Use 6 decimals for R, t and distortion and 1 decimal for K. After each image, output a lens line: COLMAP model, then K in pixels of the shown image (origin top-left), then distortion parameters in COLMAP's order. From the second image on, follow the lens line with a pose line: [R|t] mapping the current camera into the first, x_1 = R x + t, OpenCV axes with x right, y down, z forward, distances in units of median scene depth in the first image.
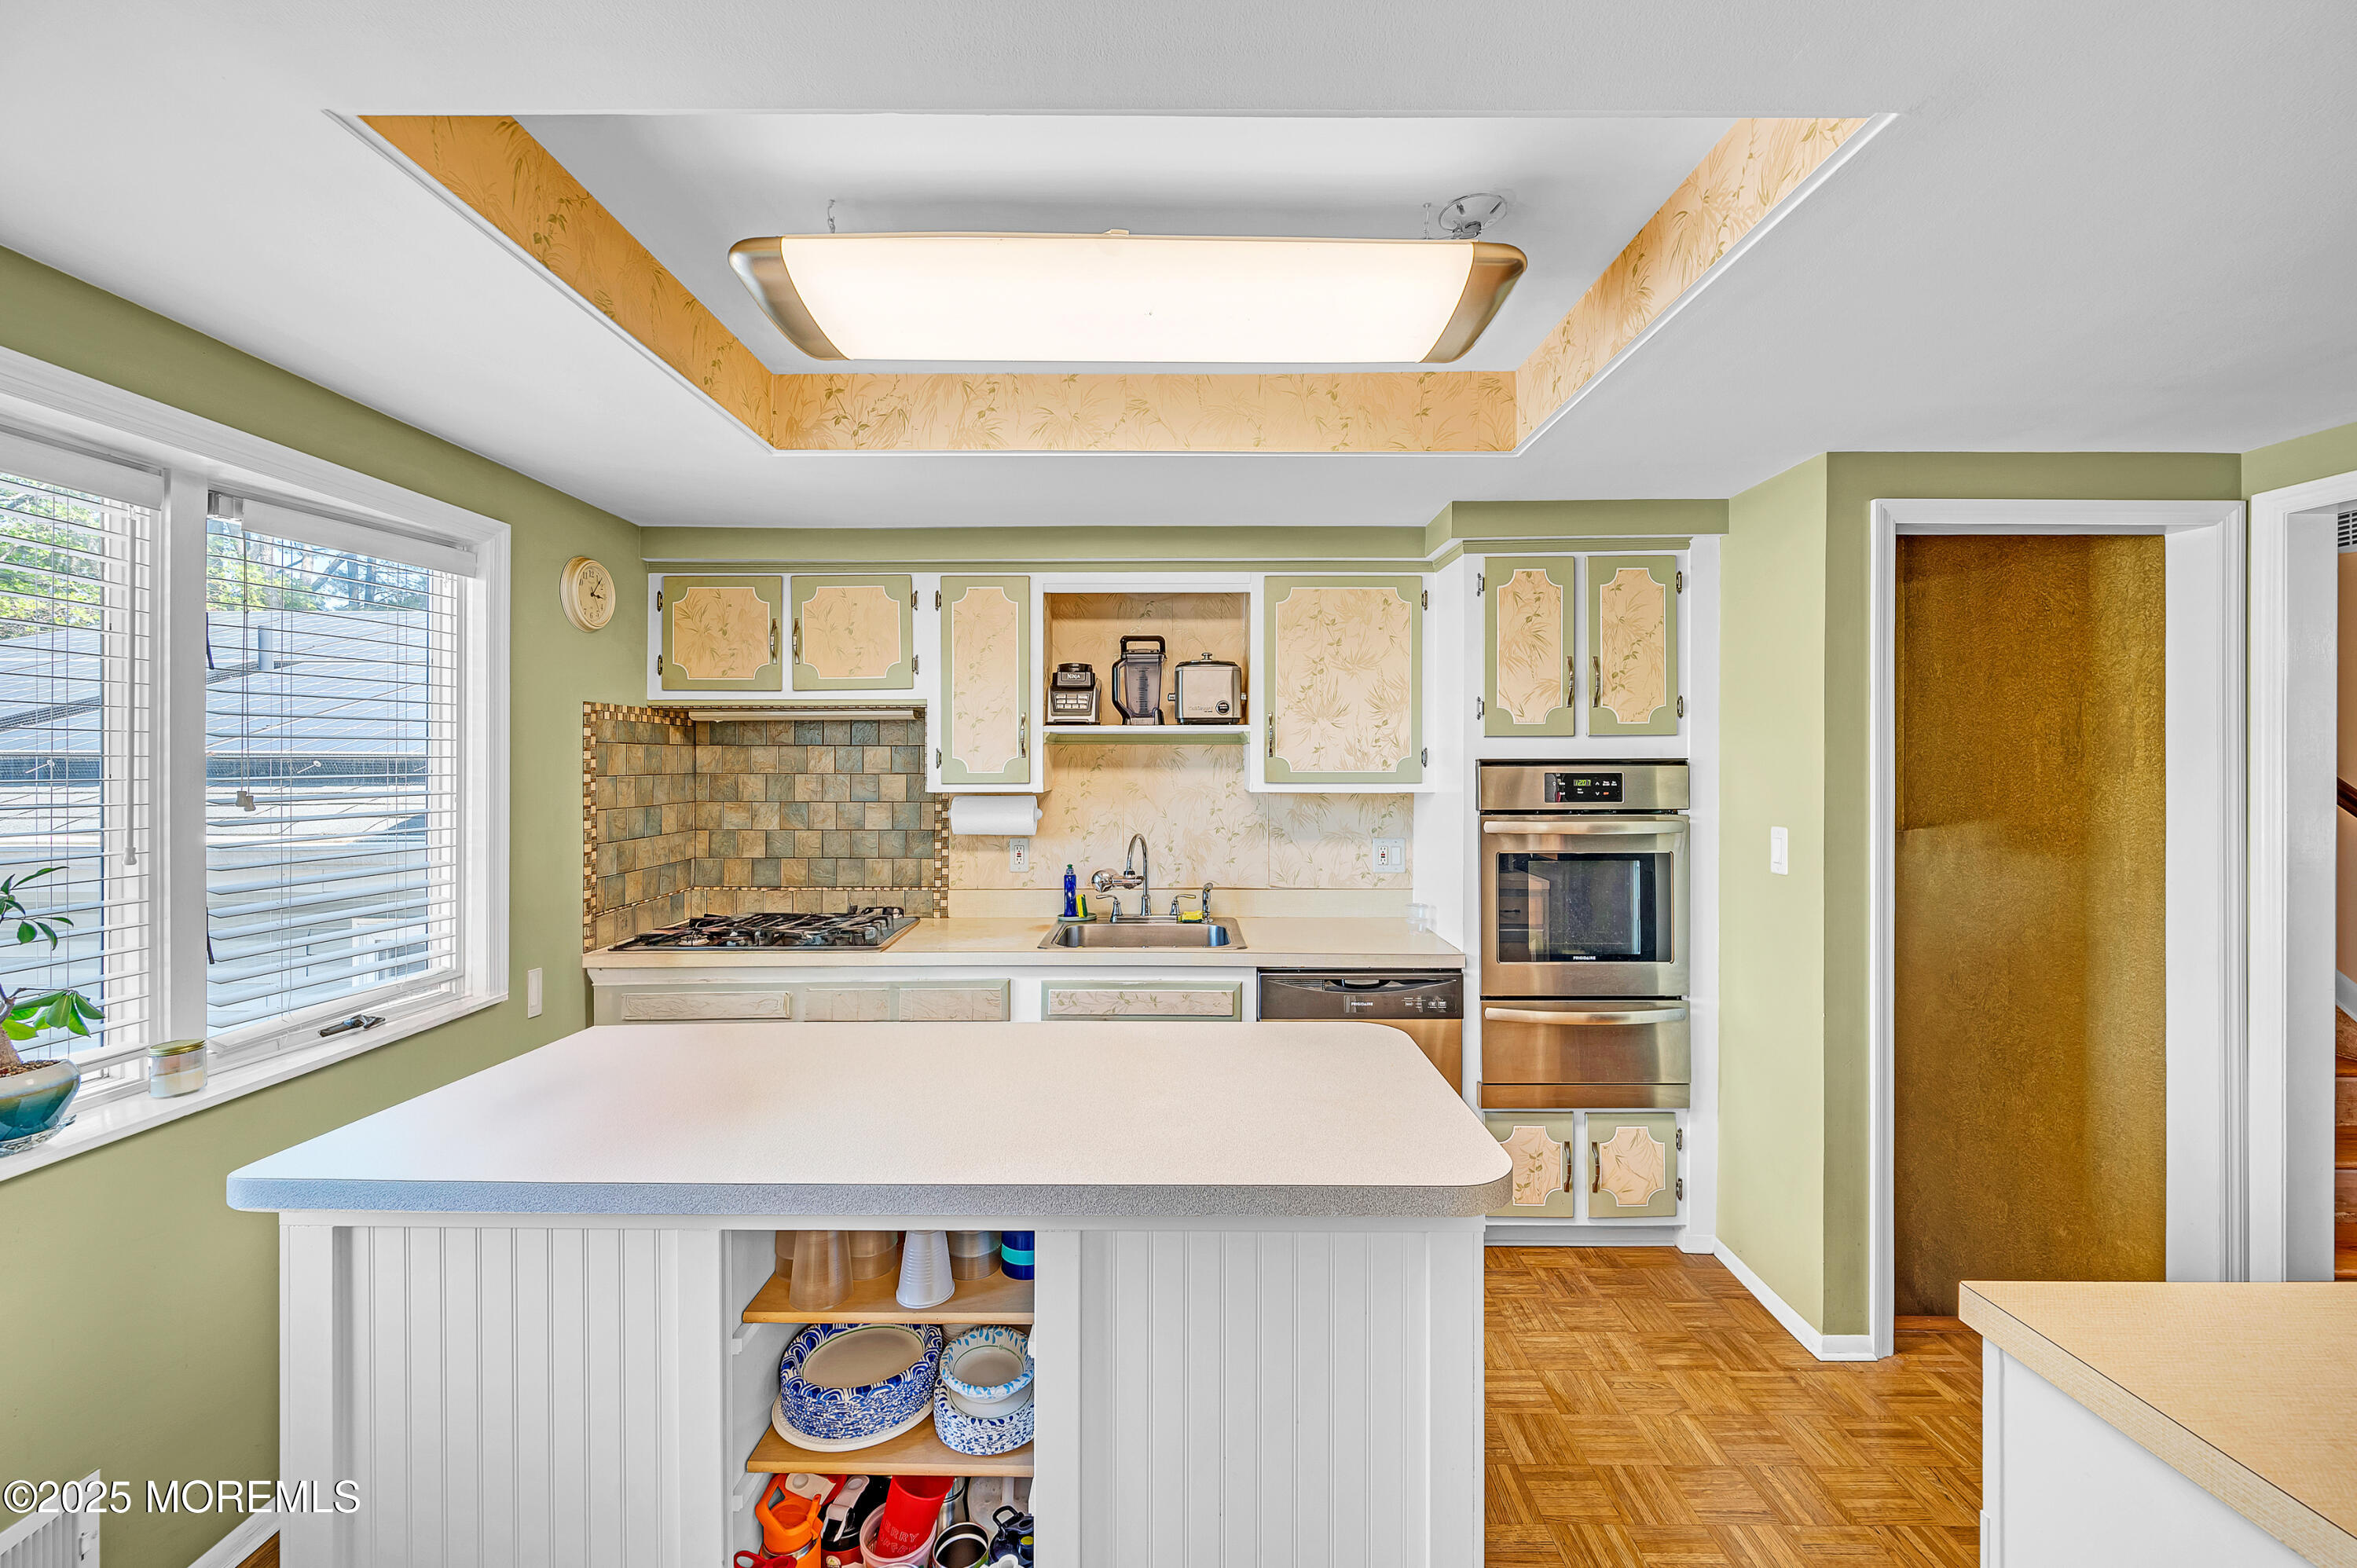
lens RADIAL K [[936.3, 0, 1172.1], [0, 936.3, 758.4], [0, 0, 1]] dist [0.002082, -0.000688]
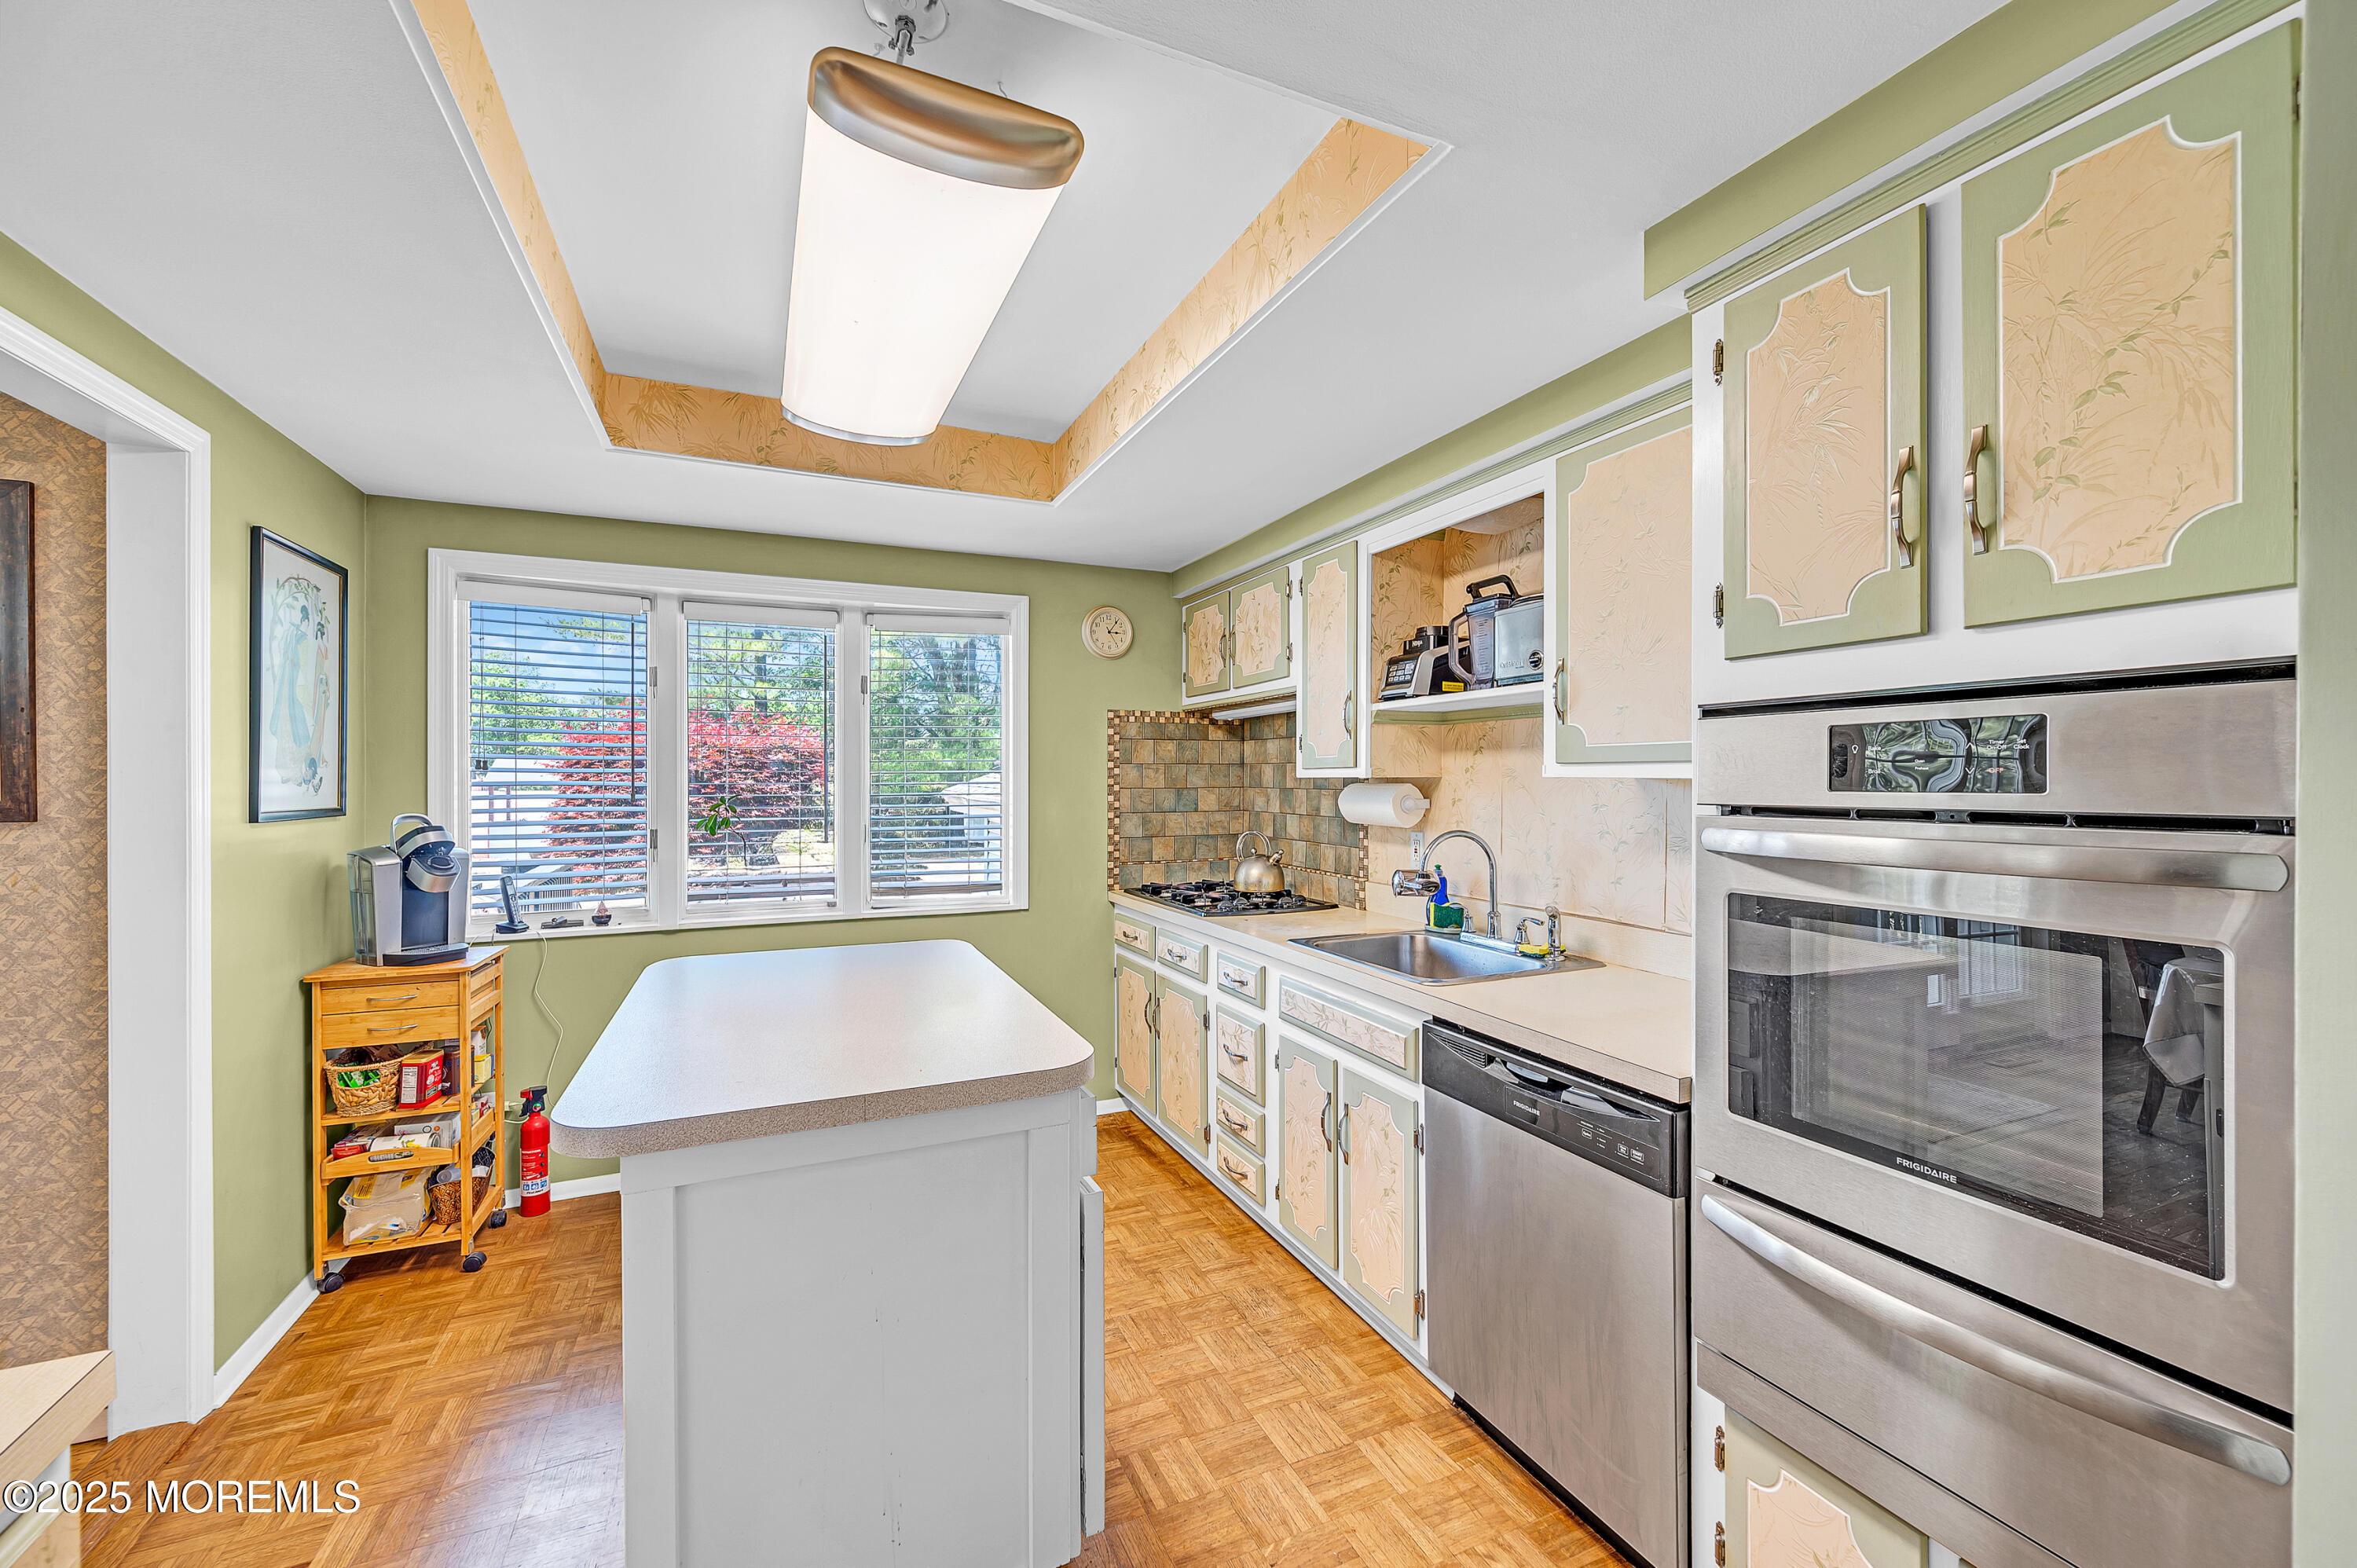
lens RADIAL K [[936.3, 0, 1202.3], [0, 936.3, 773.2], [0, 0, 1]] dist [0.002082, -0.000688]
pose [[0.414178, -0.005206, -0.910181, 0.620842], [0.005763, 0.999979, -0.003098, 0.034449], [0.910178, -0.003962, 0.414199, 0.492052]]
